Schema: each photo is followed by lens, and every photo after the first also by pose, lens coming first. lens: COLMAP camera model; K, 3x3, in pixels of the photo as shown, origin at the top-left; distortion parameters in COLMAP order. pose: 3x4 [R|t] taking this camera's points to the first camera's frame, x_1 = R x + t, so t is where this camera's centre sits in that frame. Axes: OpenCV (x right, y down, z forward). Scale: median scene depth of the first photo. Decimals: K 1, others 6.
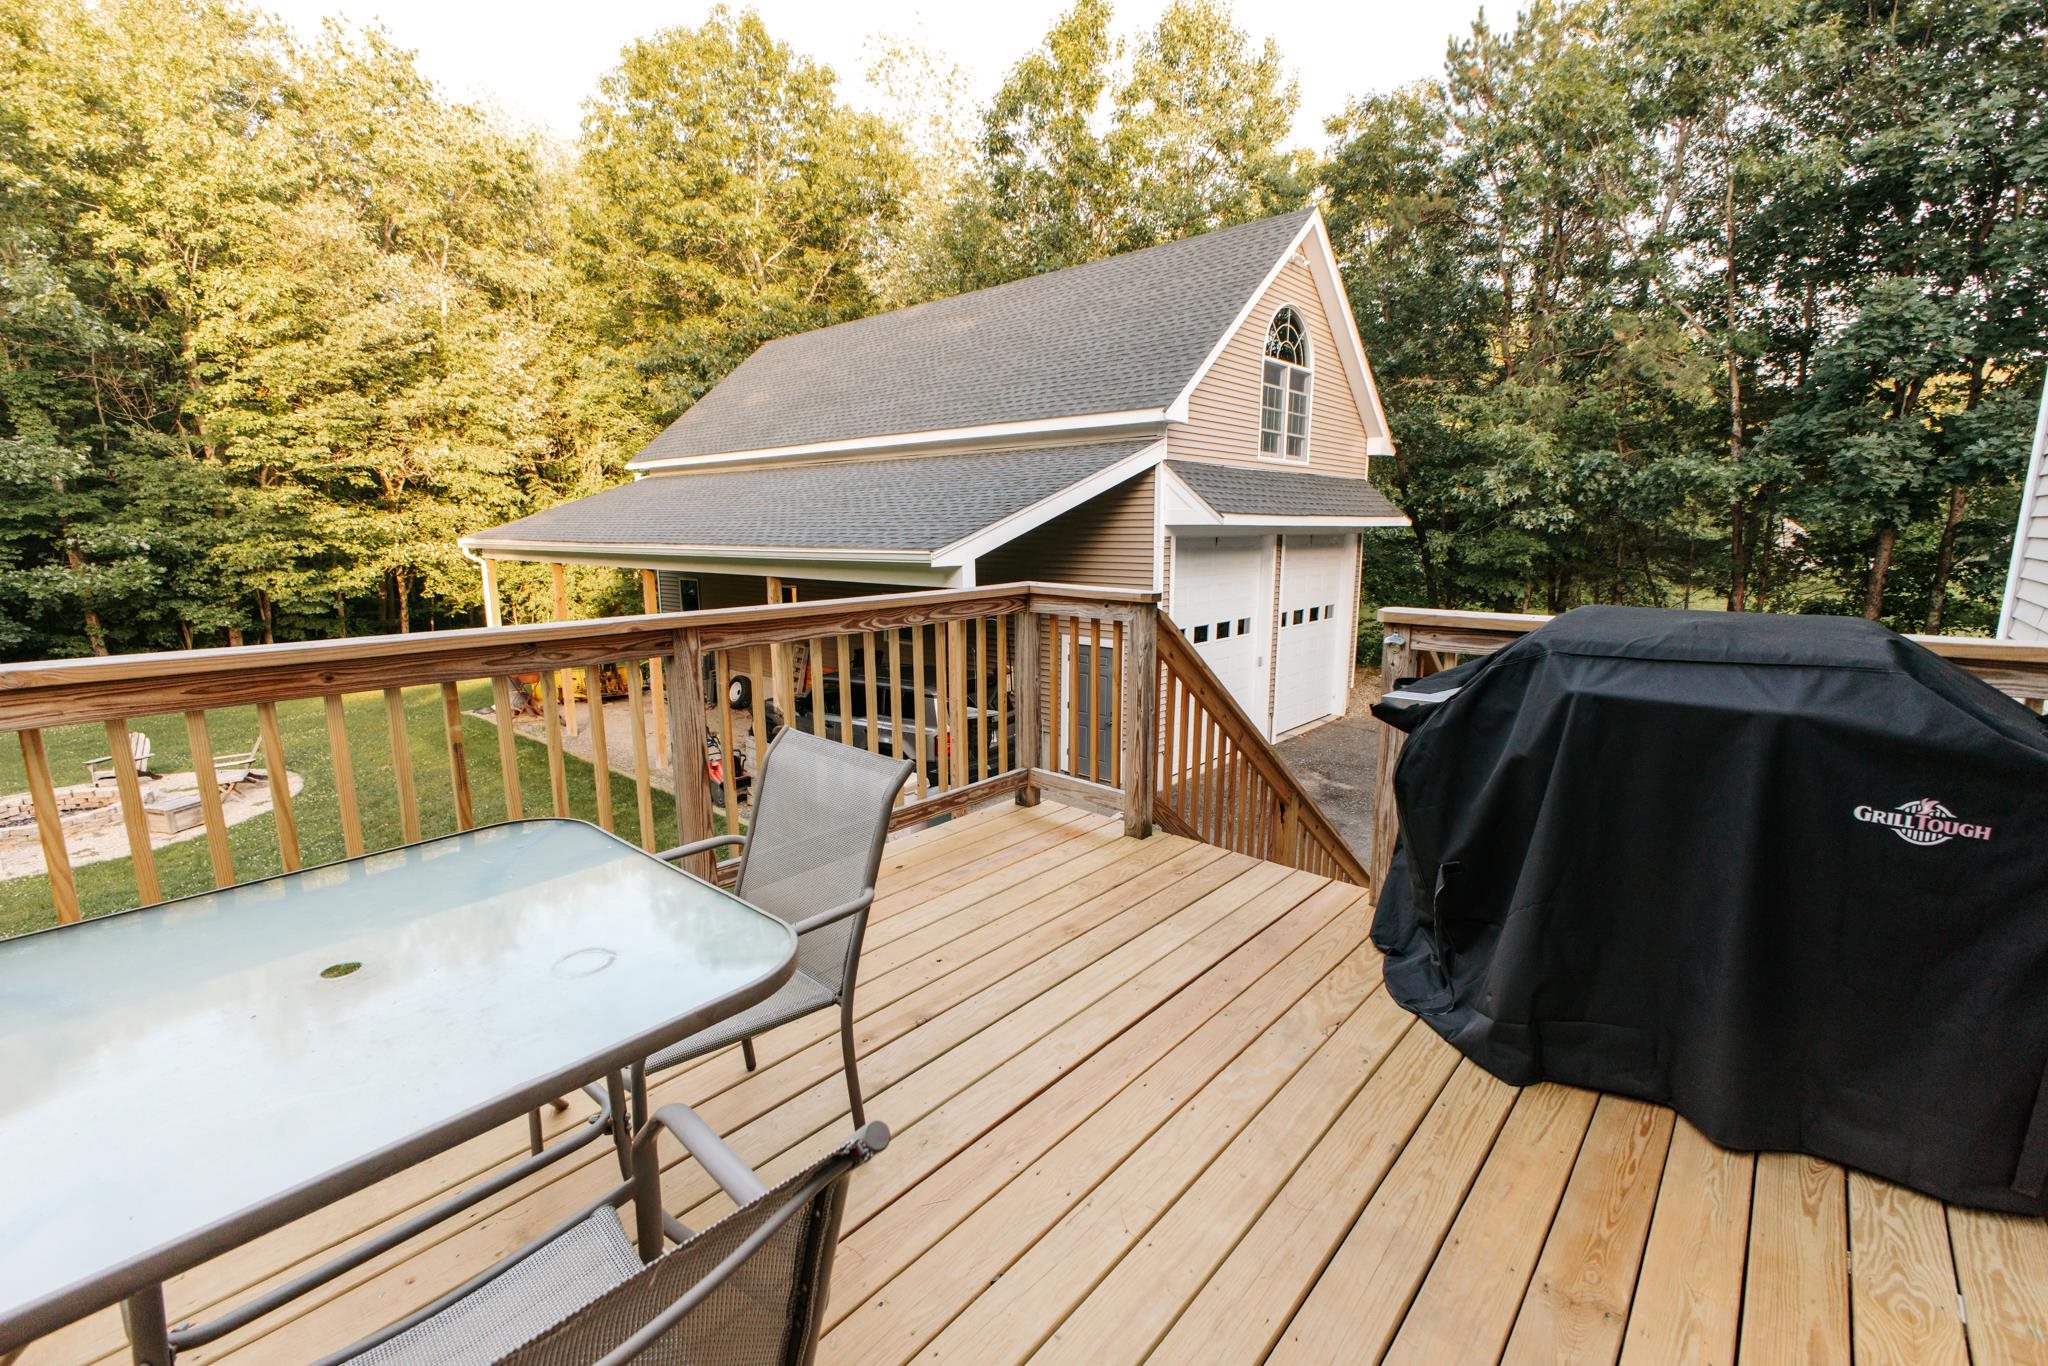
lens RADIAL K [[872.1, 0, 1024.0], [0, 872.1, 683.0], [0, 0, 1]] dist [-0.002589, -0.000492]
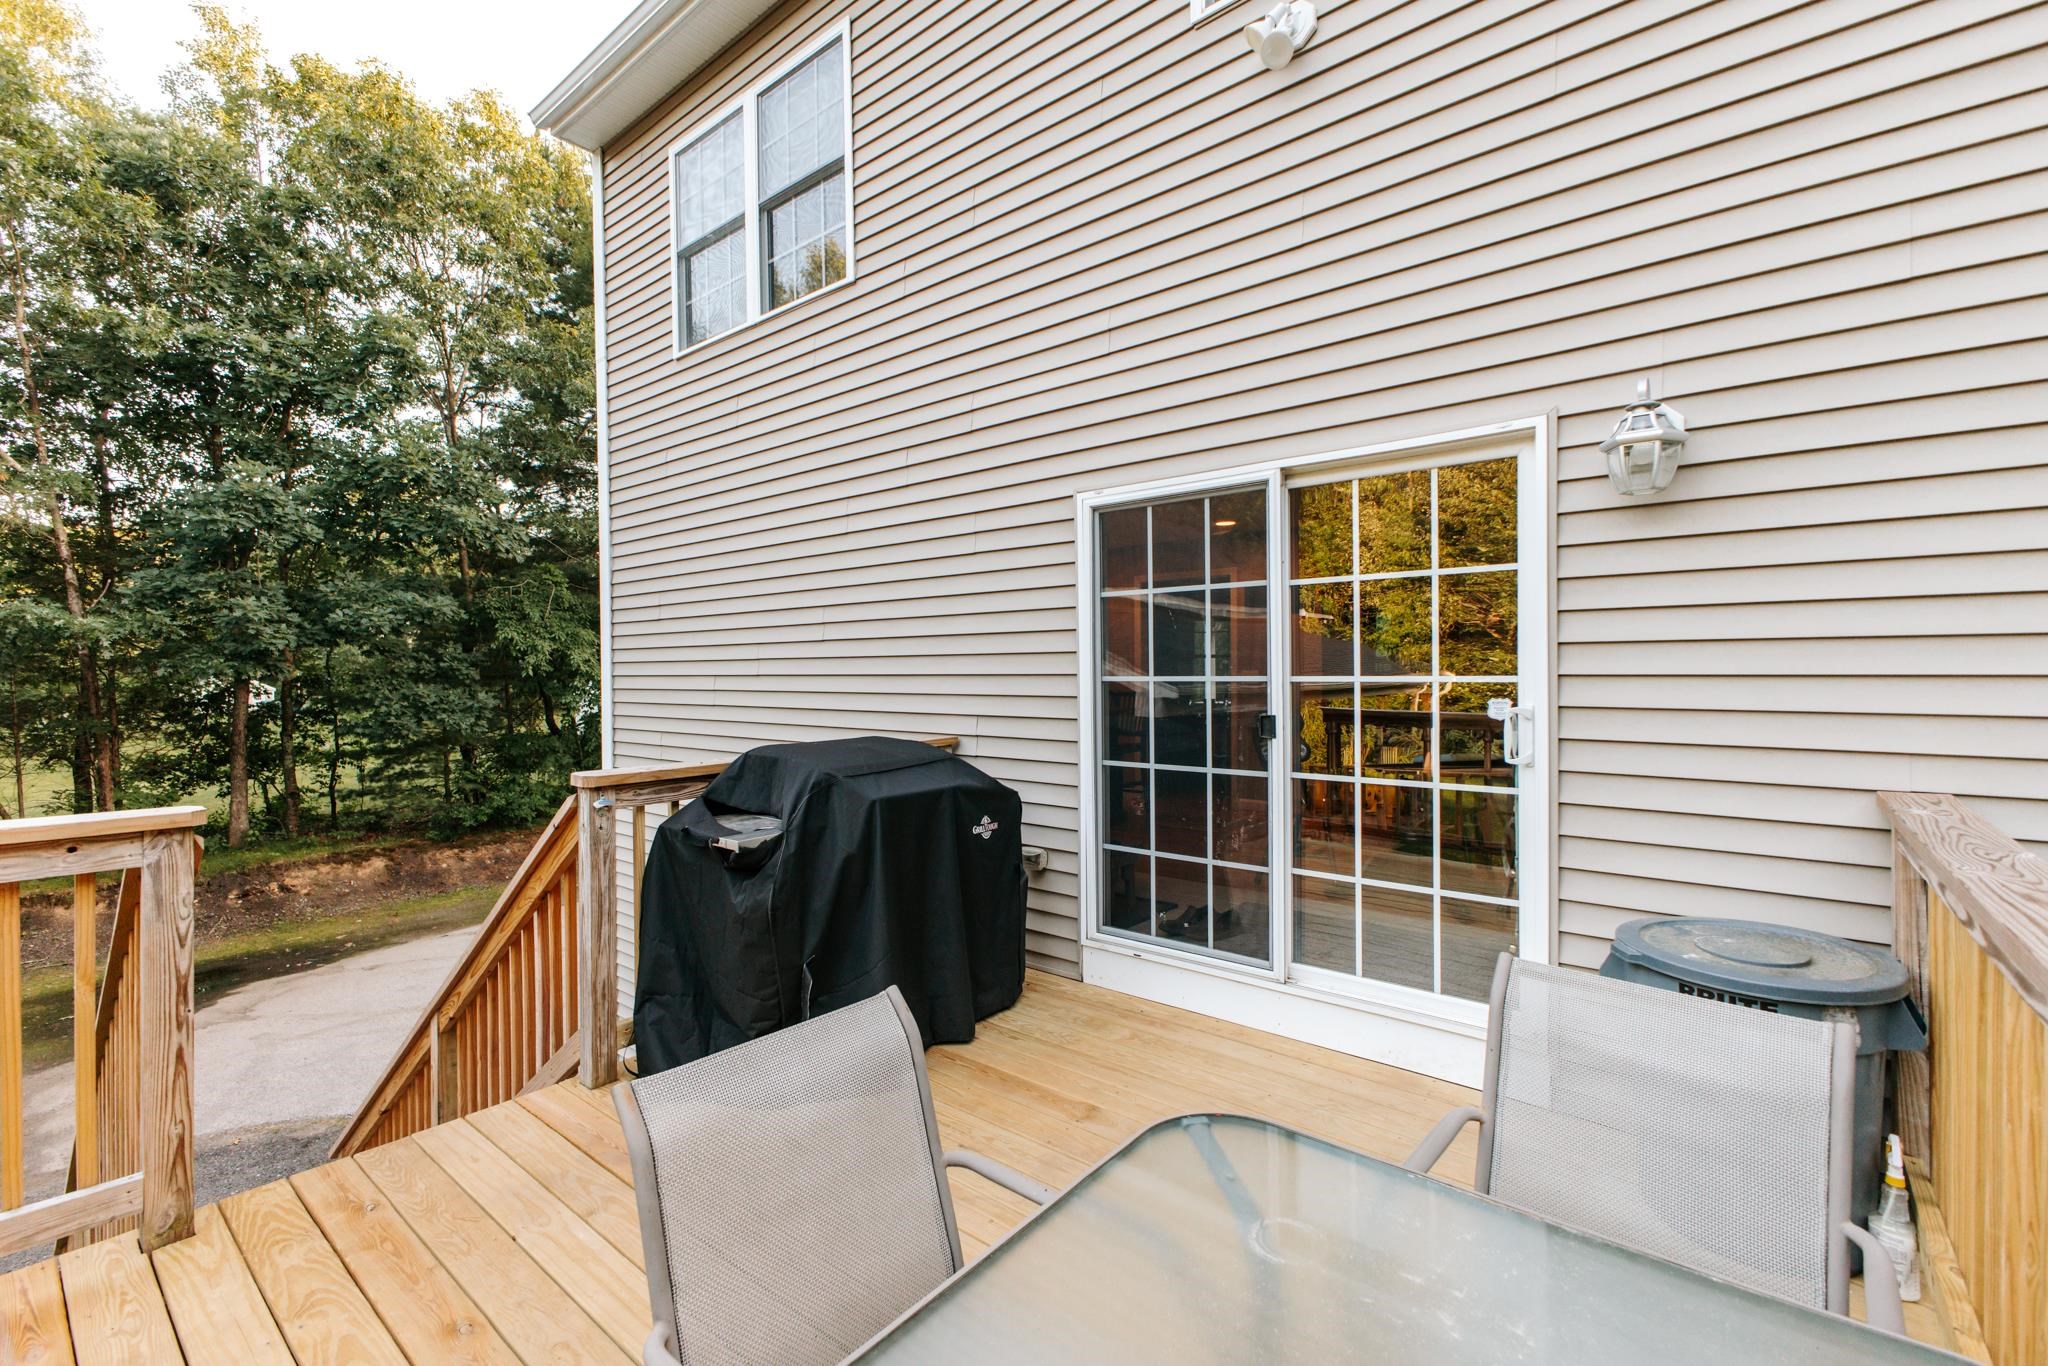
lens RADIAL K [[872.1, 0, 1024.0], [0, 872.1, 683.0], [0, 0, 1]] dist [-0.002589, -0.000492]
pose [[-0.043941, -0.012087, 0.998961, -0.150244], [0.185030, 0.982529, 0.020027, -0.029205], [-0.981750, 0.185718, -0.040937, 0.136041]]
